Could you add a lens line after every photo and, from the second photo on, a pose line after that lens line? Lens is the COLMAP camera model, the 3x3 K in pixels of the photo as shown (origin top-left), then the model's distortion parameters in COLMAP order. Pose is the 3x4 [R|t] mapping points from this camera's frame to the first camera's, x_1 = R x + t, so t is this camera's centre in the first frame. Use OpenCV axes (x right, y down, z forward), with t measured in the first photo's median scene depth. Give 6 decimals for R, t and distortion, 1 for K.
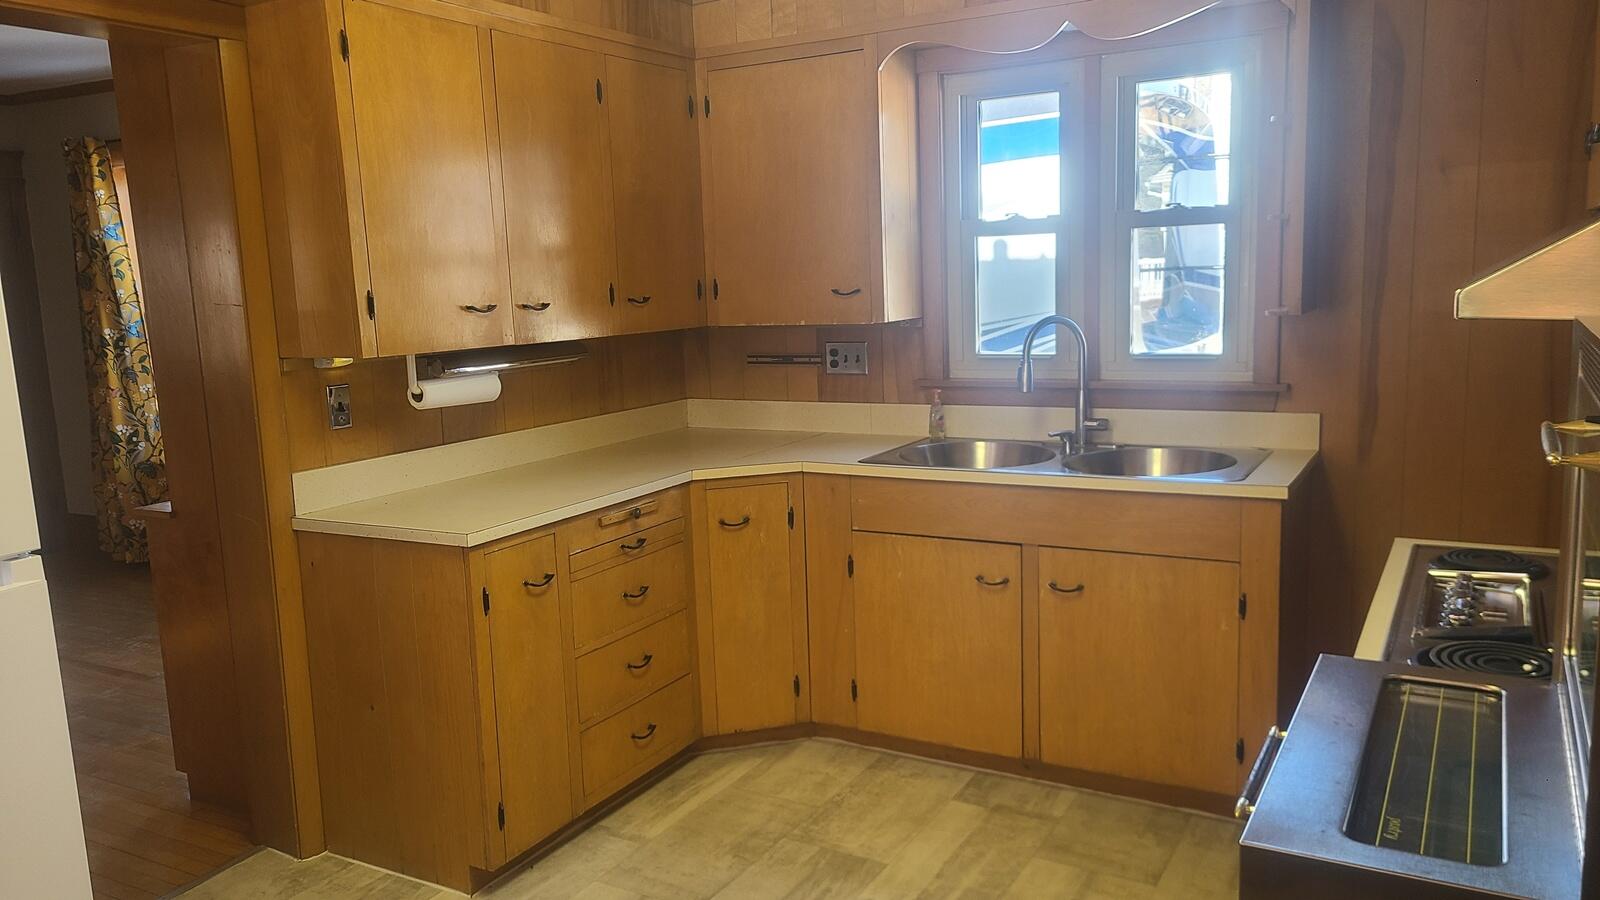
lens RADIAL K [[1185.8, 0, 796.7], [0, 1185.8, 454.4], [0, 0, 1]] dist [0.050164, -0.016848]
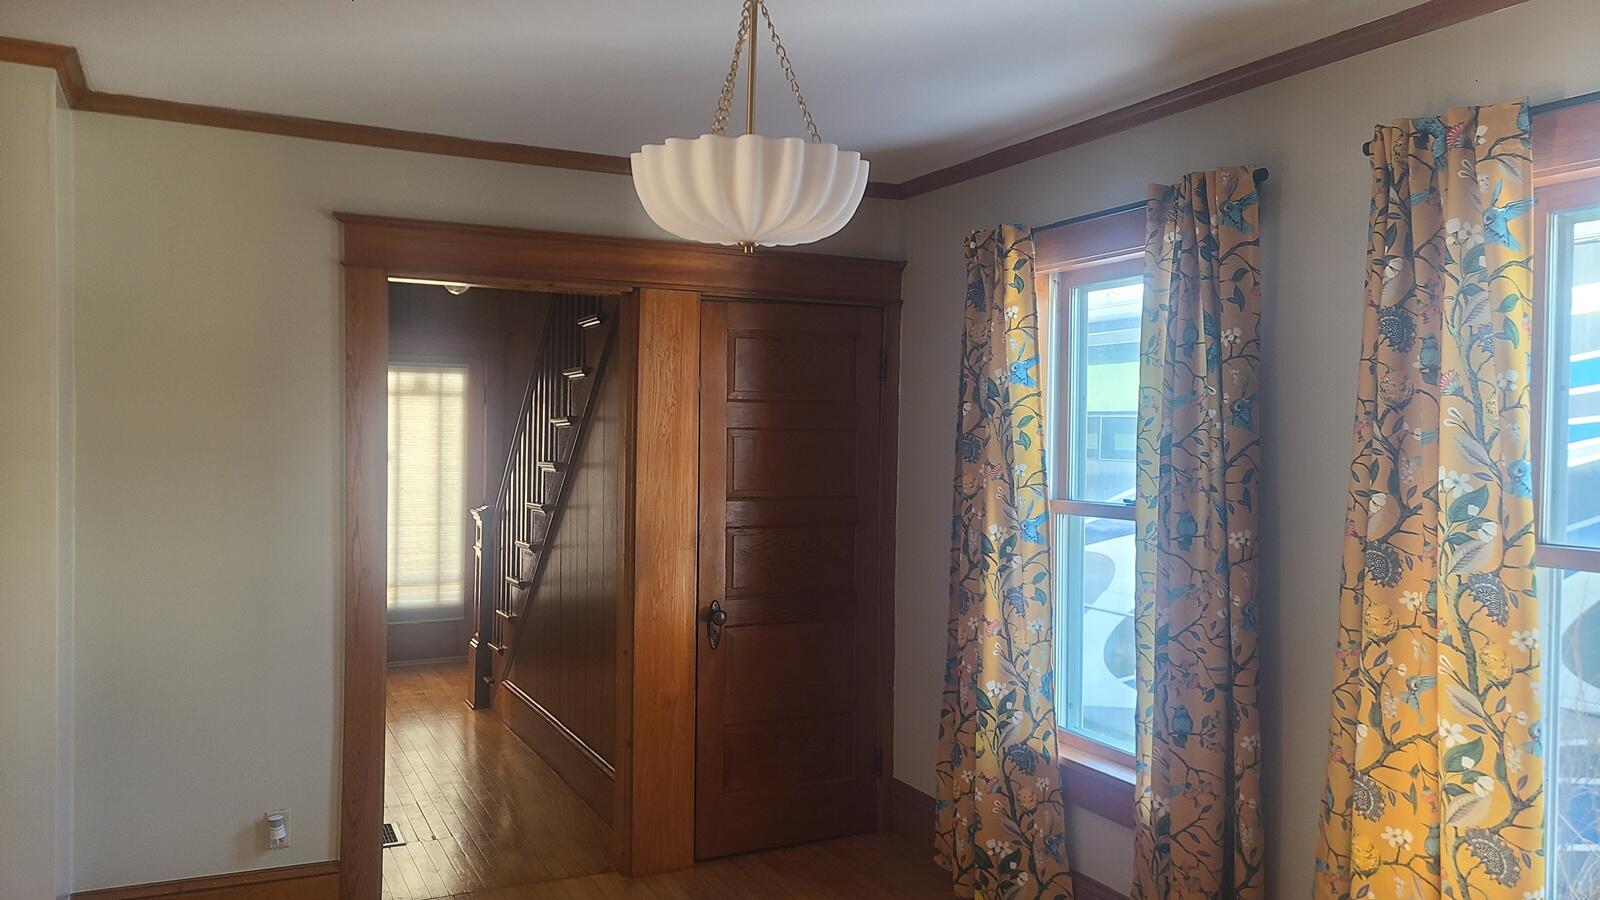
lens RADIAL K [[1185.8, 0, 801.5], [0, 1185.8, 447.8], [0, 0, 1]] dist [0.050164, -0.016848]
pose [[0.827695, 0.054599, -0.558515, -0.312070], [-0.127159, 0.987616, -0.091897, -0.074087], [0.546581, 0.147083, 0.824388, 0.430657]]
